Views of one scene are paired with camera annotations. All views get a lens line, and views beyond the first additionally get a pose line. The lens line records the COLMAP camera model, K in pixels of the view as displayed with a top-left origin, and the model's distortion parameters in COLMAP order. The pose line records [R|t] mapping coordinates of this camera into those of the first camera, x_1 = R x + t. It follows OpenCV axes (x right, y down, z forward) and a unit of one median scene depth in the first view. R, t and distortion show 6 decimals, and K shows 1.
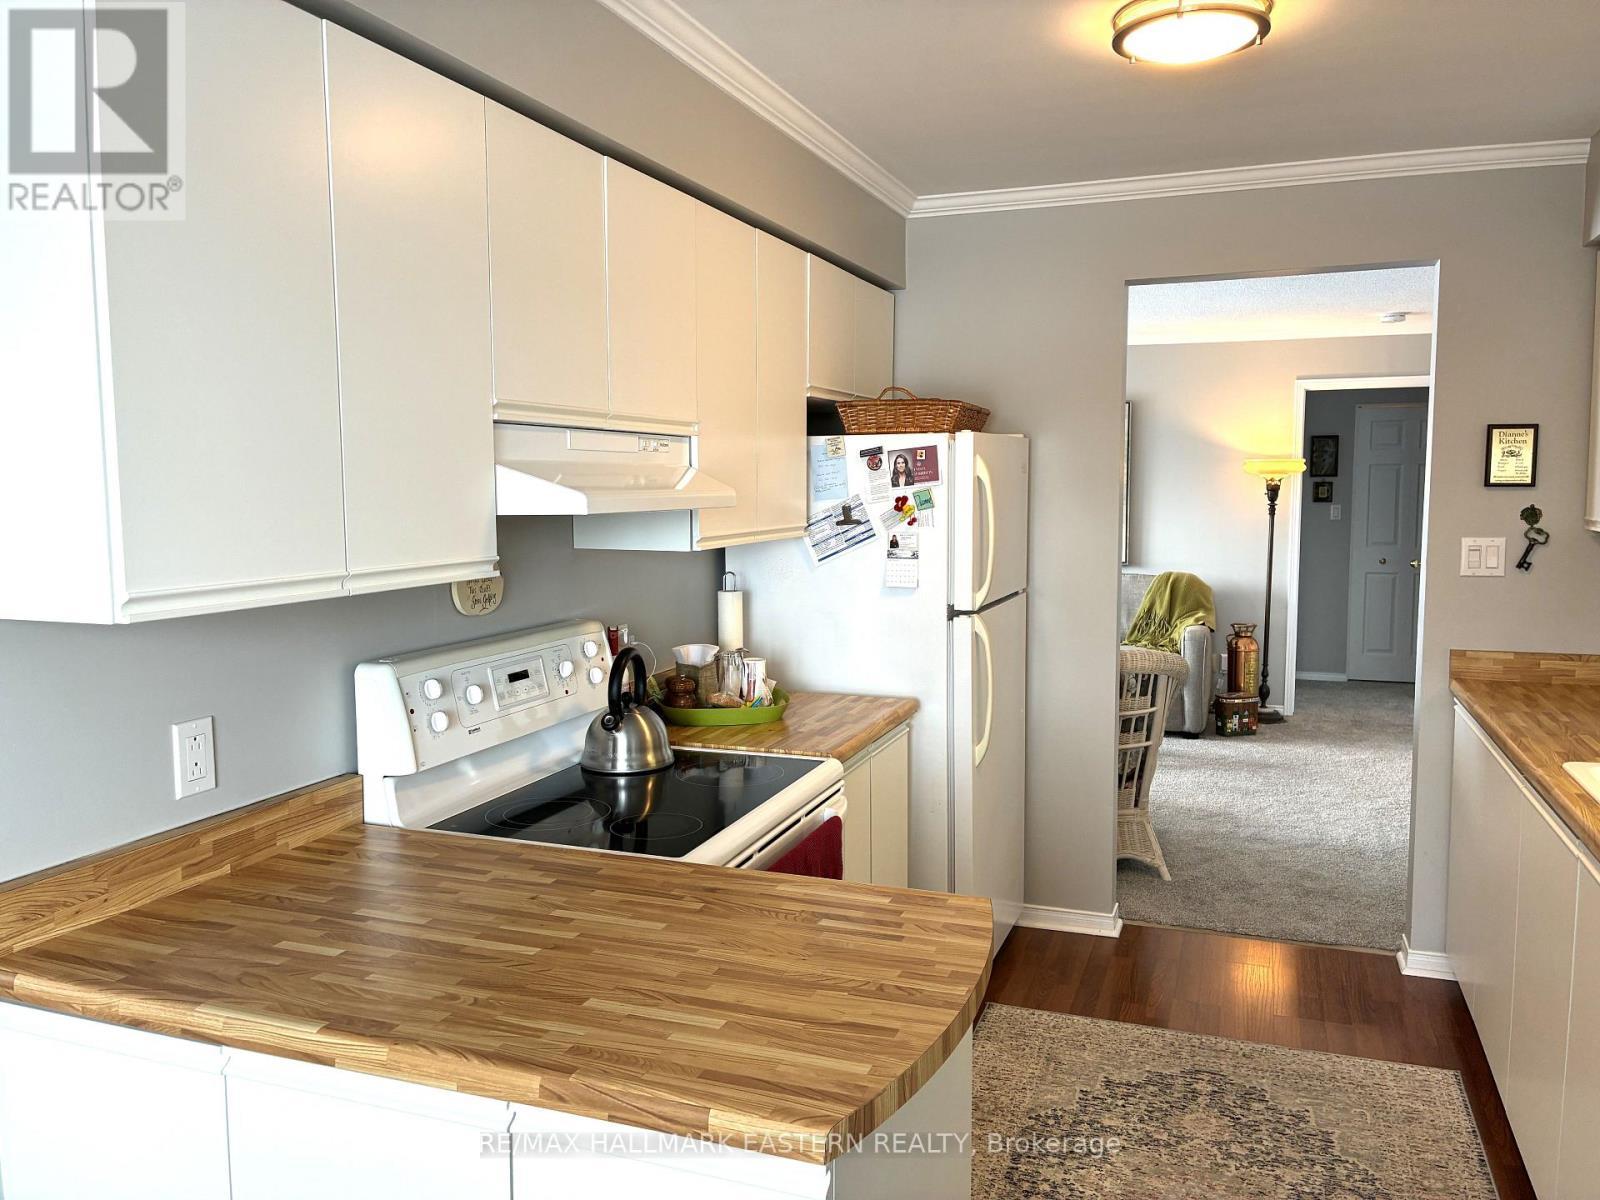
lens RADIAL K [[1235.4, 0, 800.0], [0, 1235.4, 600.0], [0, 0, 1]] dist [0.036377, -0.078962]
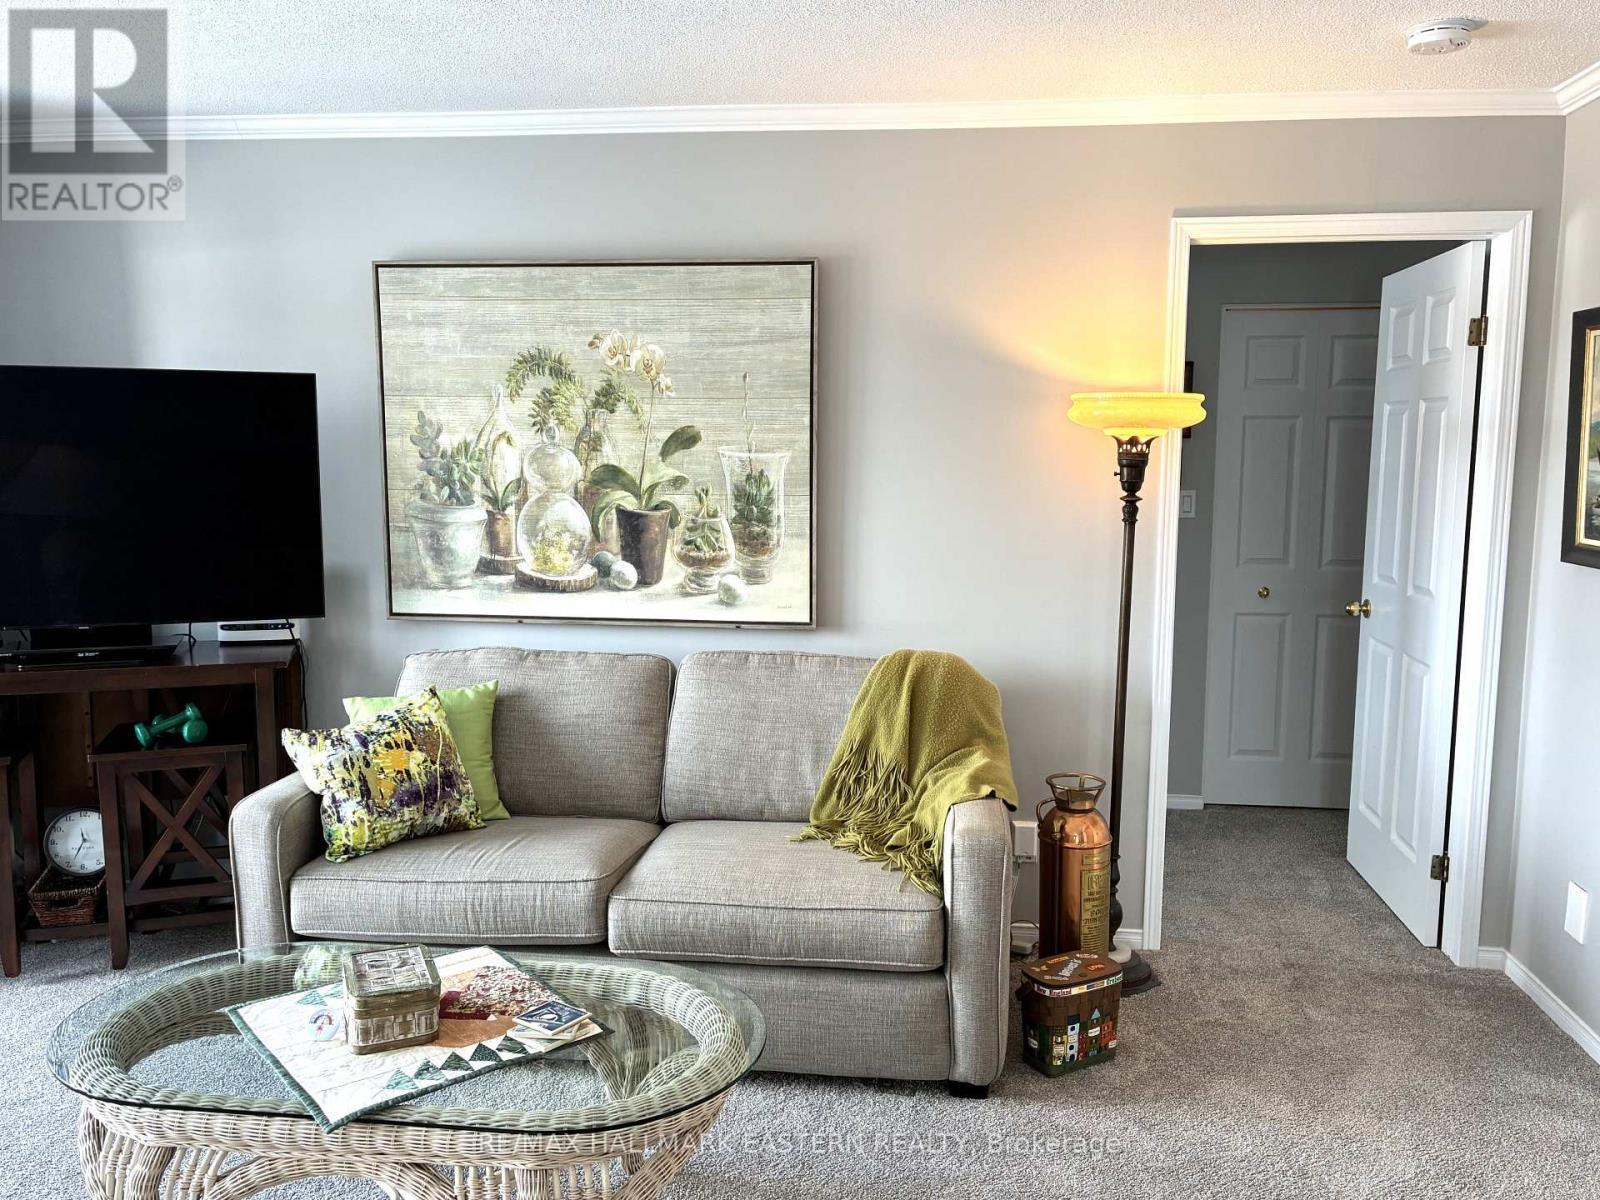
lens RADIAL K [[1255.8, 0, 800.0], [0, 1255.8, 600.0], [0, 0, 1]] dist [0.055993, -0.090441]
pose [[0.973258, -0.018902, 0.228937, 0.165298], [0.013248, 0.999569, 0.026207, -0.054383], [-0.229334, -0.022473, 0.973088, 0.593682]]
